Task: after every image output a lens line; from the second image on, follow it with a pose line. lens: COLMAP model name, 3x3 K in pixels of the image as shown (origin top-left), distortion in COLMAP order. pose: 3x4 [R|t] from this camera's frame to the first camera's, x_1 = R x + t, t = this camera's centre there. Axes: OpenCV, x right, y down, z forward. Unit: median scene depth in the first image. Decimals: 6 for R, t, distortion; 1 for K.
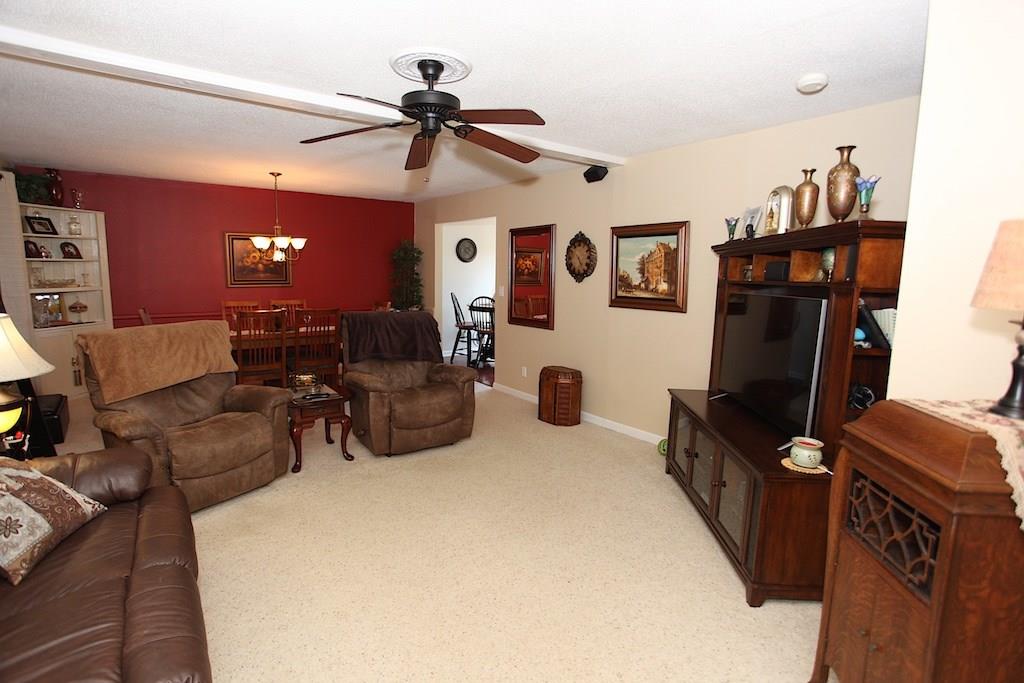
lens RADIAL K [[490.8, 0, 512.0], [0, 490.8, 341.5], [0, 0, 1]] dist [-0.062095, 0.000563]
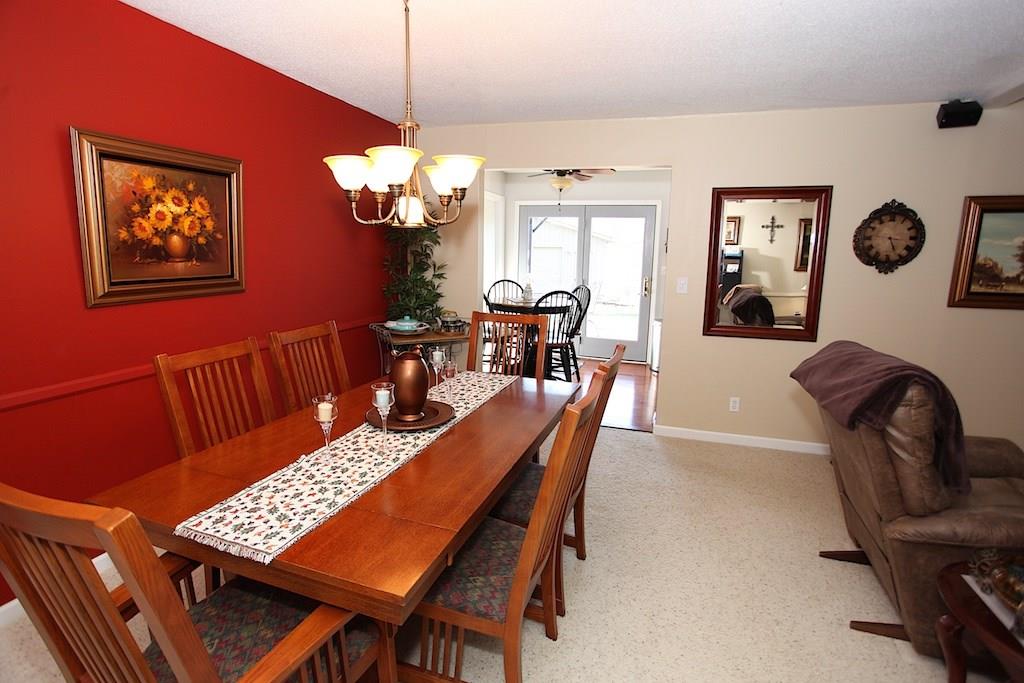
lens RADIAL K [[491.2, 0, 506.3], [0, 491.2, 329.3], [0, 0, 1]] dist [-0.023406, 0.001647]
pose [[0.822661, -0.094806, 0.560572, -0.768141], [0.076280, 0.995489, 0.056417, -0.132551], [-0.563392, -0.003651, 0.826182, 0.803169]]
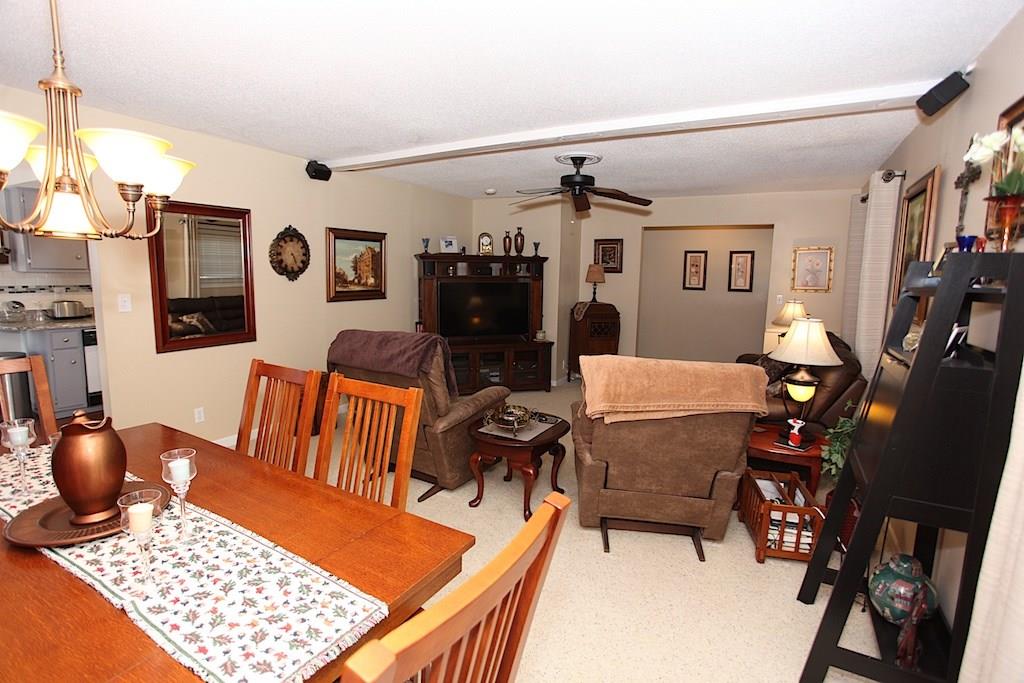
lens RADIAL K [[491.2, 0, 506.3], [0, 491.2, 329.3], [0, 0, 1]] dist [-0.023406, 0.001647]
pose [[-0.405528, -0.128028, 0.905072, -0.953798], [0.102209, 0.977583, 0.184080, -0.174439], [-0.908350, 0.167156, -0.383352, 1.096978]]
